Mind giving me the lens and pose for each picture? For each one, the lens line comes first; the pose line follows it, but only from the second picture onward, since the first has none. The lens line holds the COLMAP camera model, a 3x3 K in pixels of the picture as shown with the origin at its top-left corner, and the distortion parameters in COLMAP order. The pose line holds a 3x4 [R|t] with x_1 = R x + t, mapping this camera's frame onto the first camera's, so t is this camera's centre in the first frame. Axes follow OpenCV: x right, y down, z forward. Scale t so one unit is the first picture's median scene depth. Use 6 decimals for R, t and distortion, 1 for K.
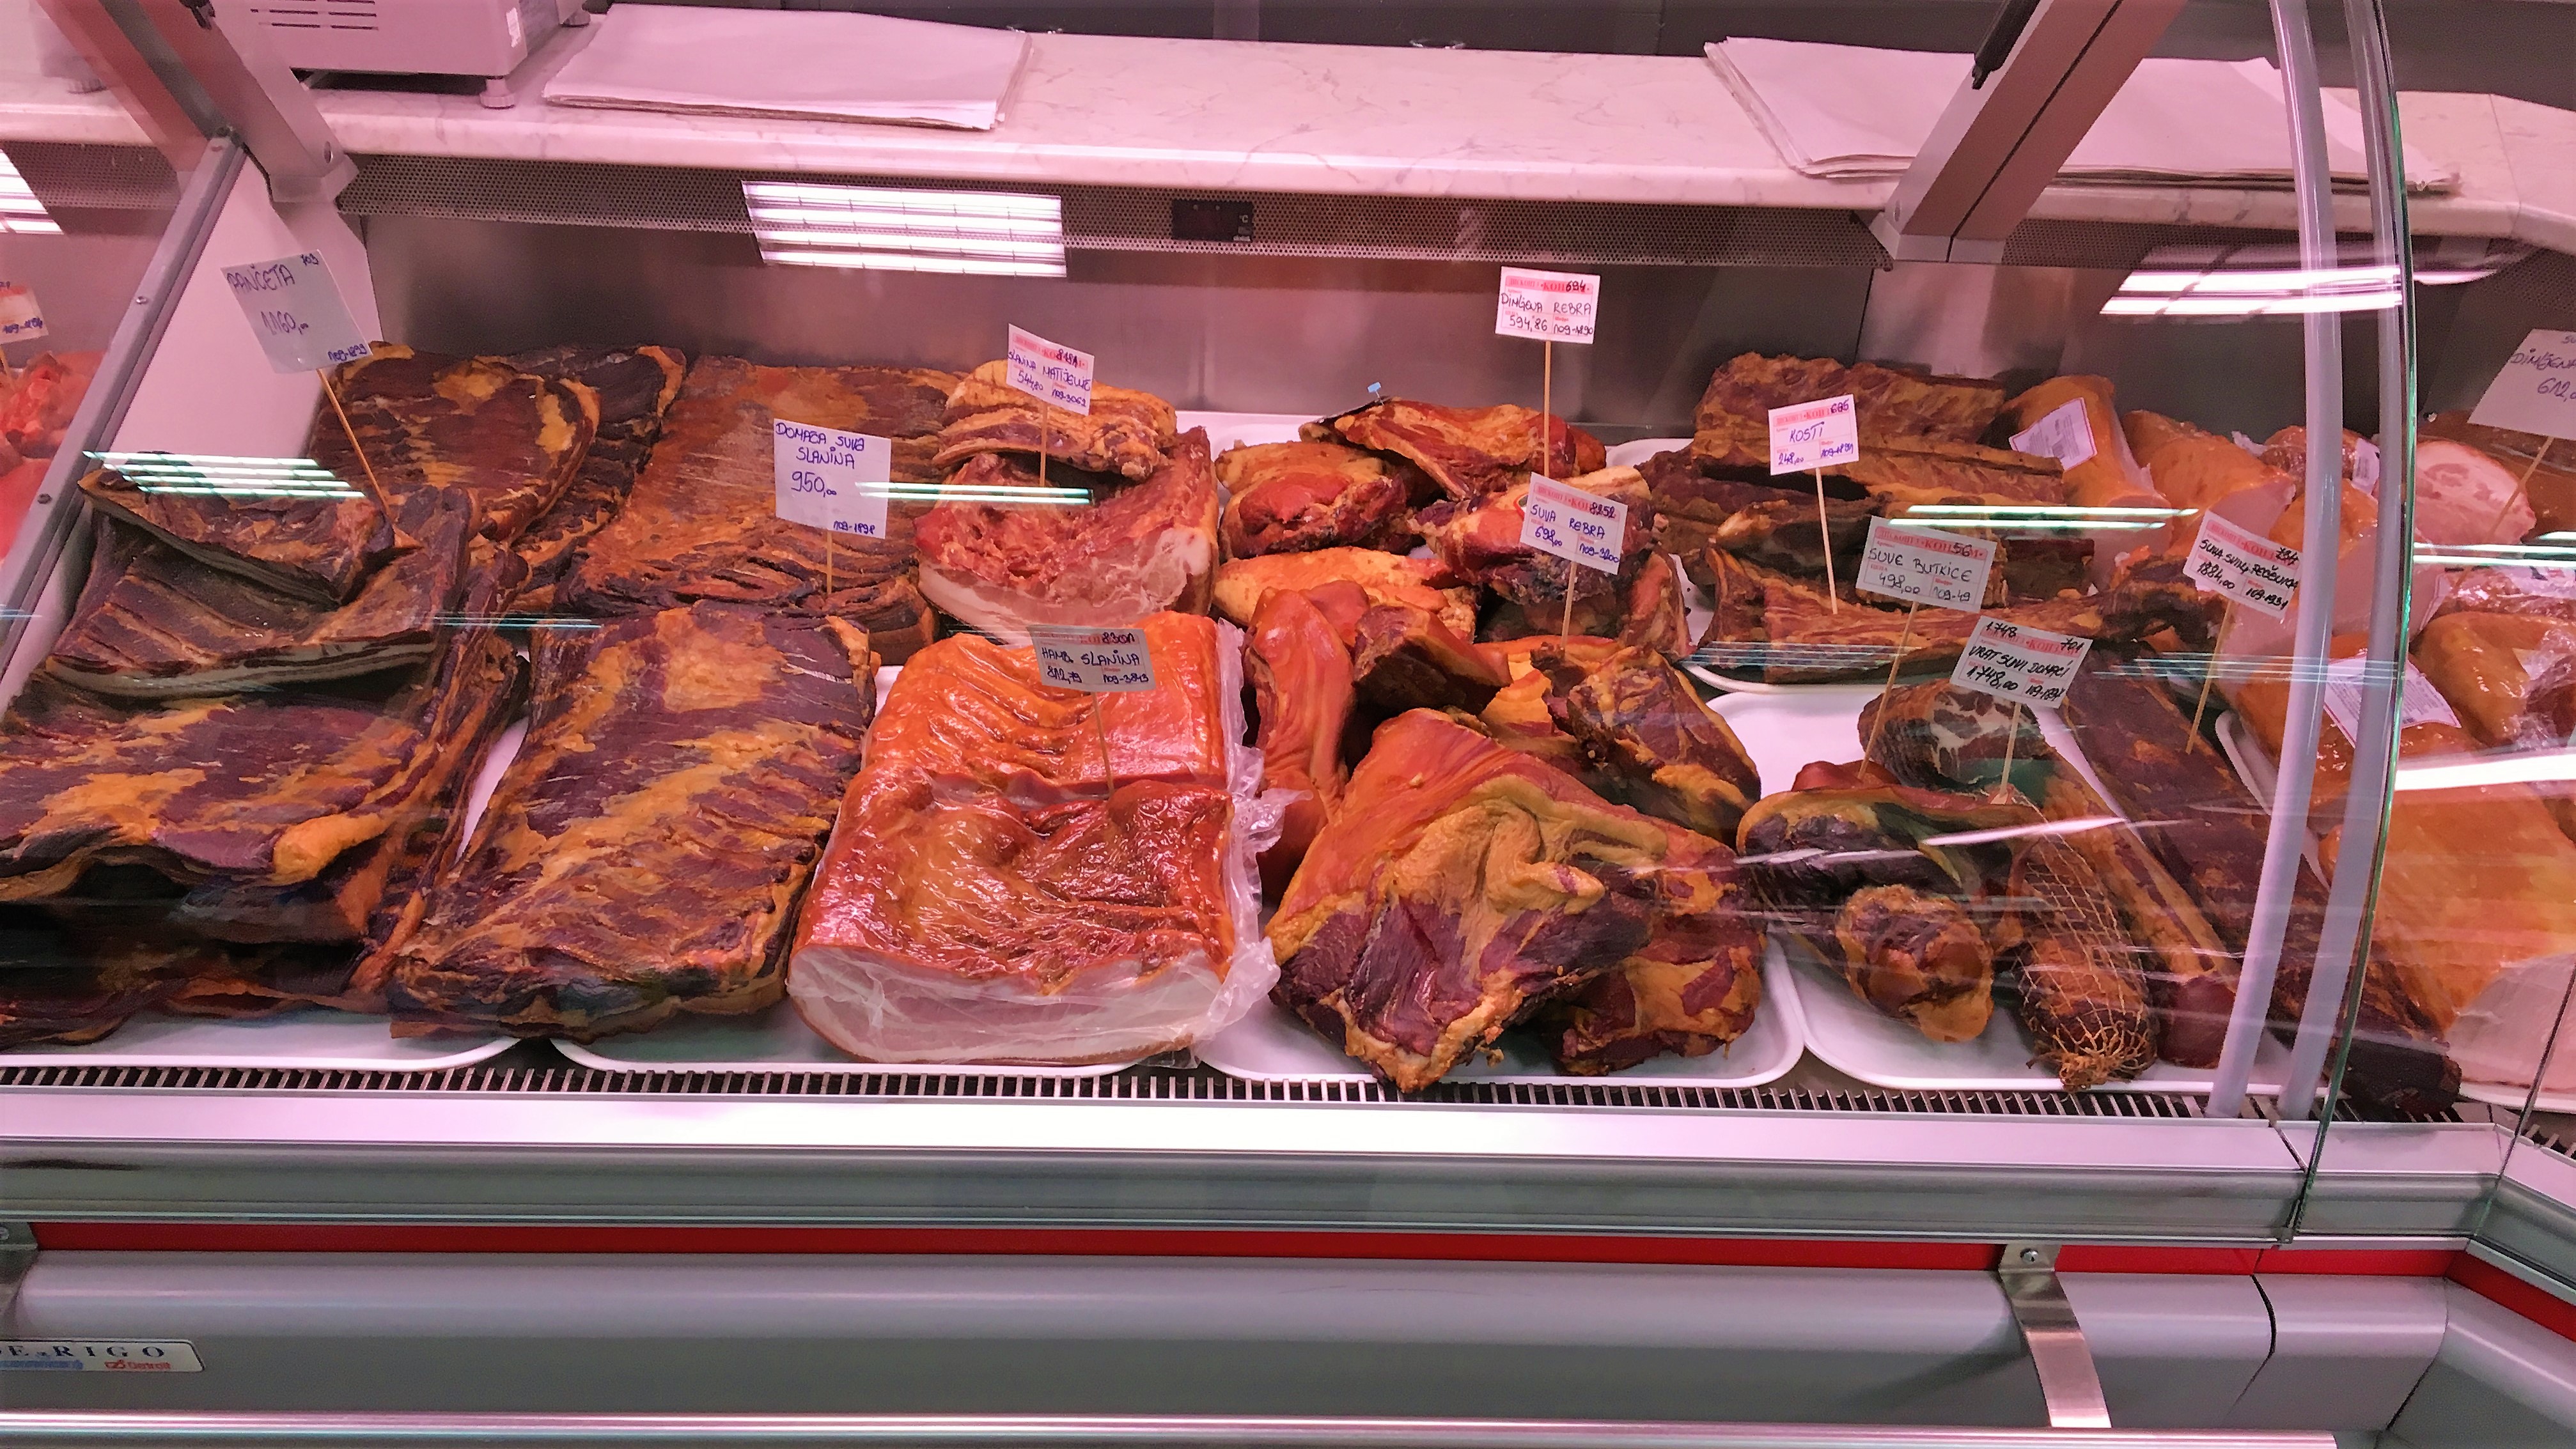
lens RADIAL K [[2181.2, 0, 1284.8], [0, 2181.2, 821.0], [0, 0, 1]] dist [0.135461, -0.229170]
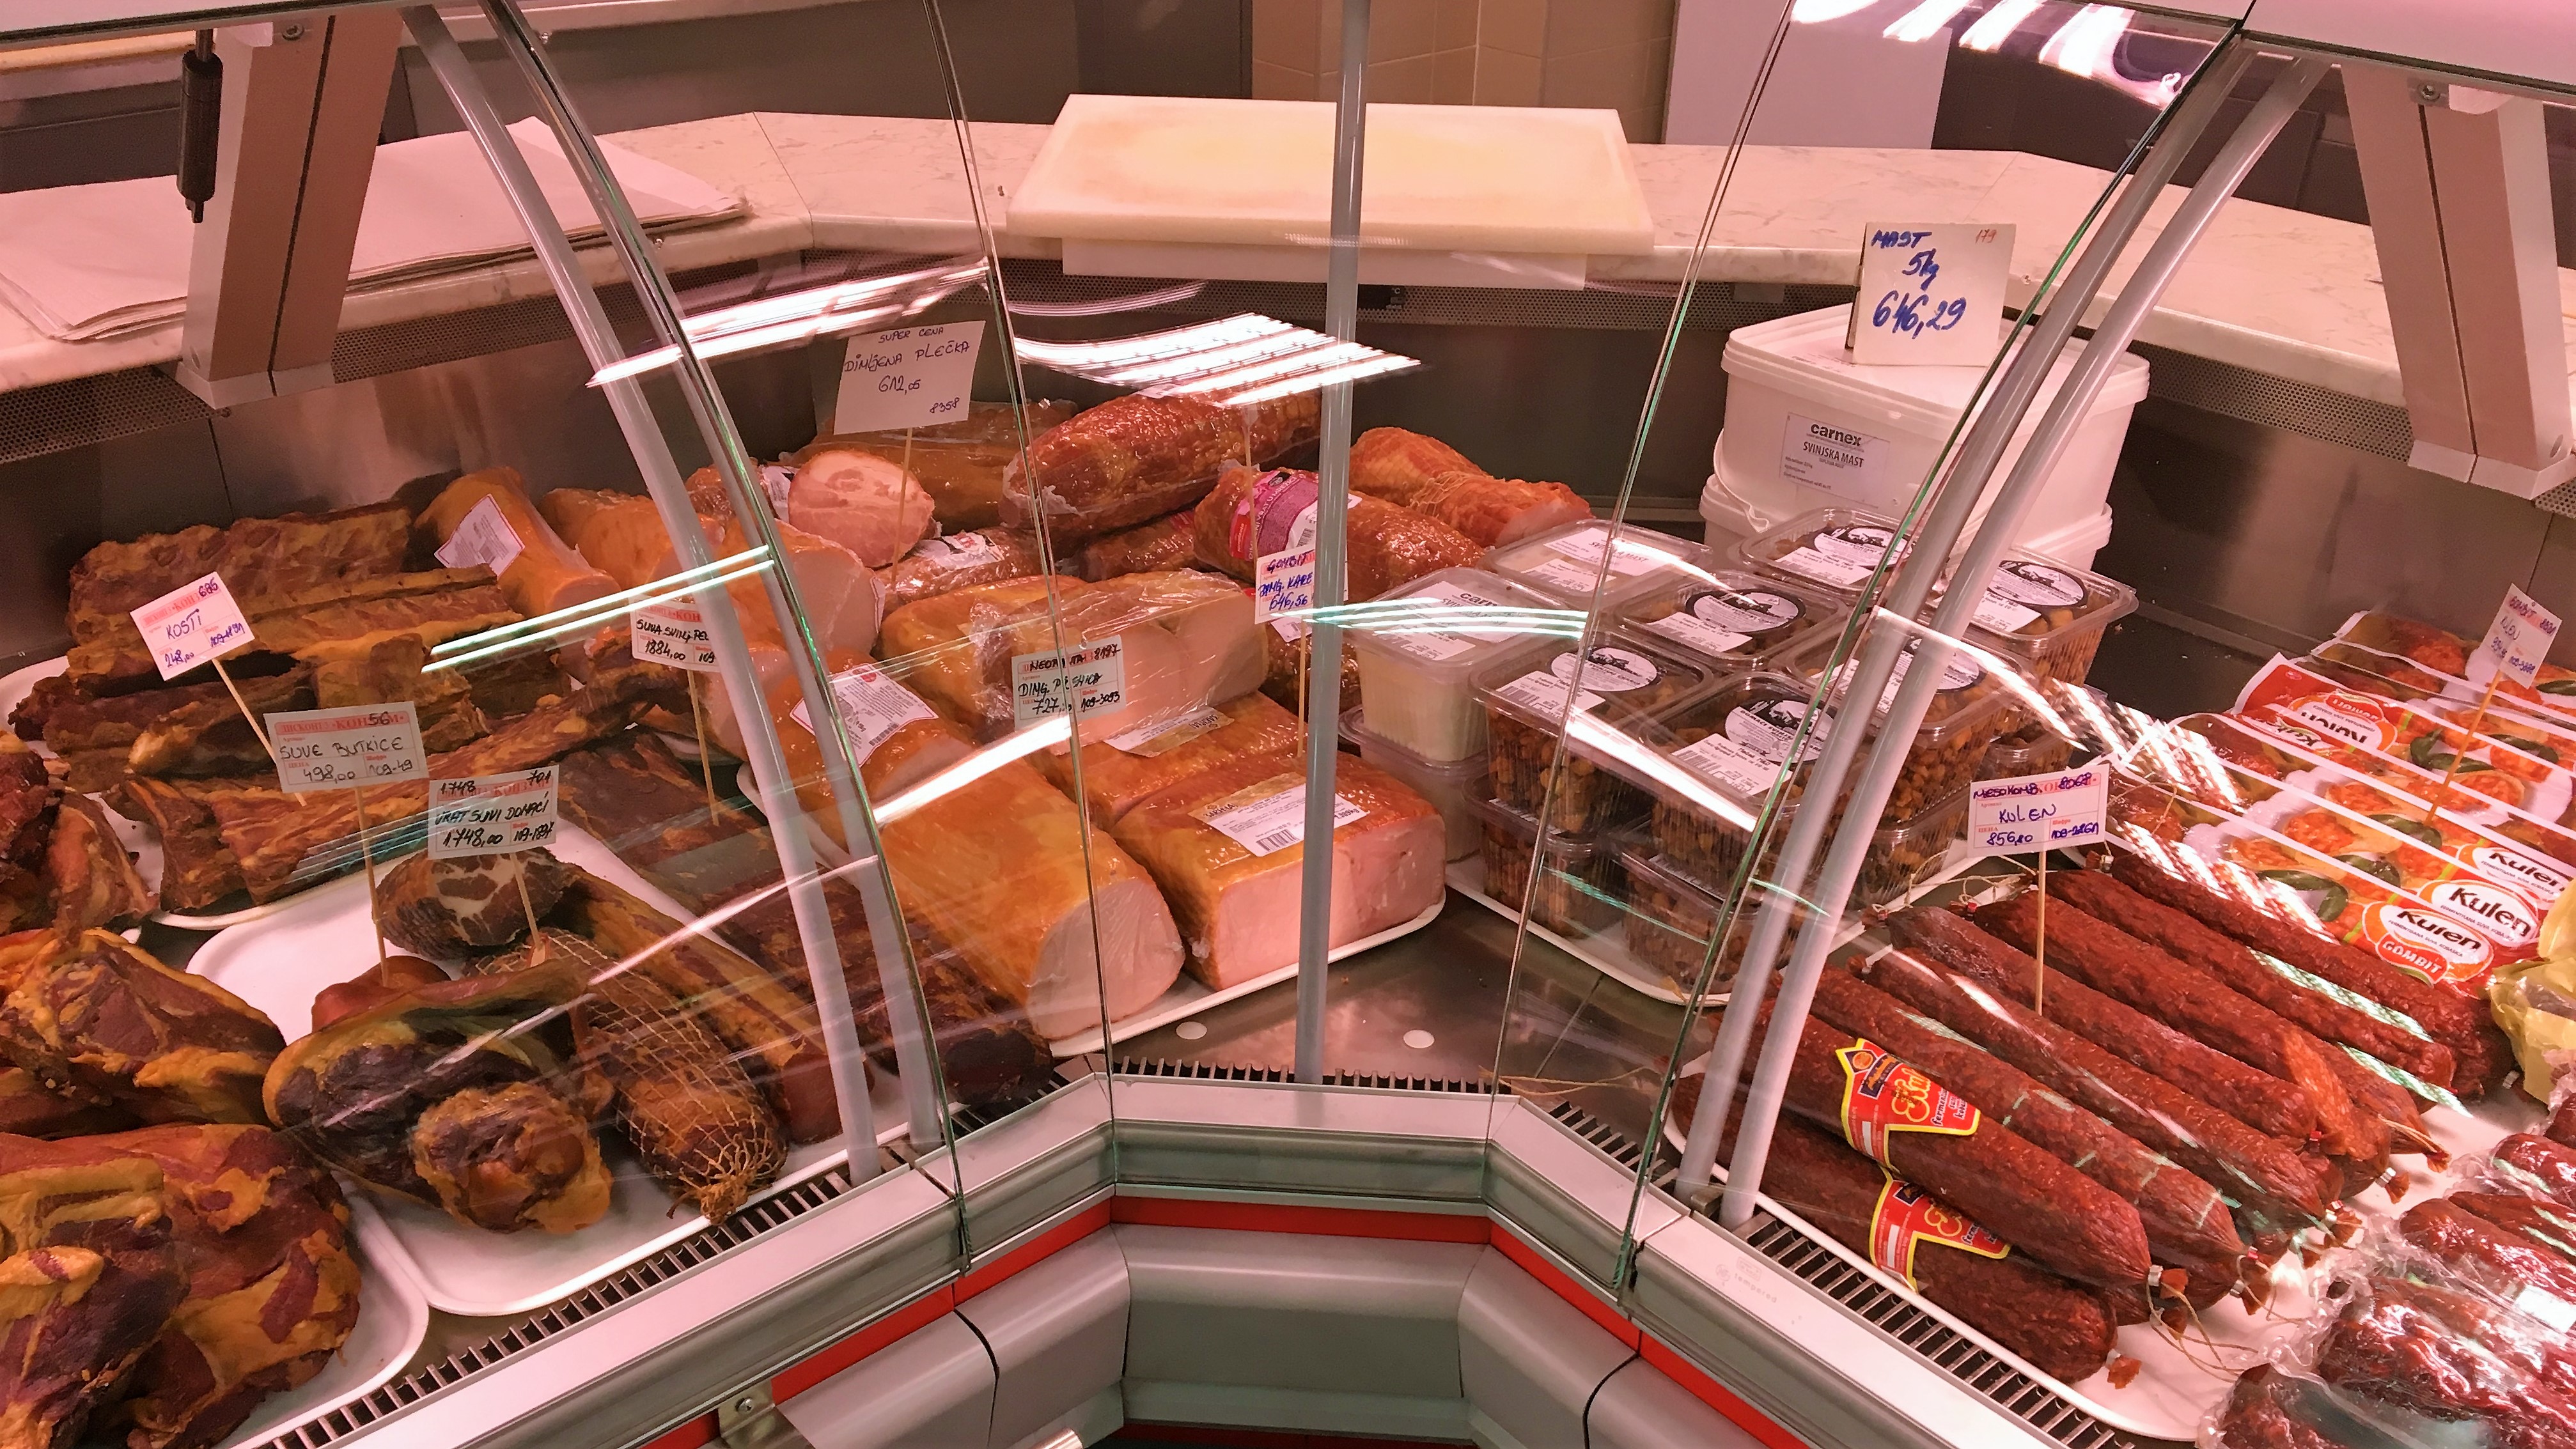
lens RADIAL K [[2140.8, 0, 1289.7], [0, 2140.8, 776.3], [0, 0, 1]] dist [0.083132, -0.118875]
pose [[0.774858, -0.347161, 0.528275, 0.114718], [0.361202, 0.928990, 0.080694, -0.037000], [-0.518776, 0.128288, 0.845230, 0.071096]]
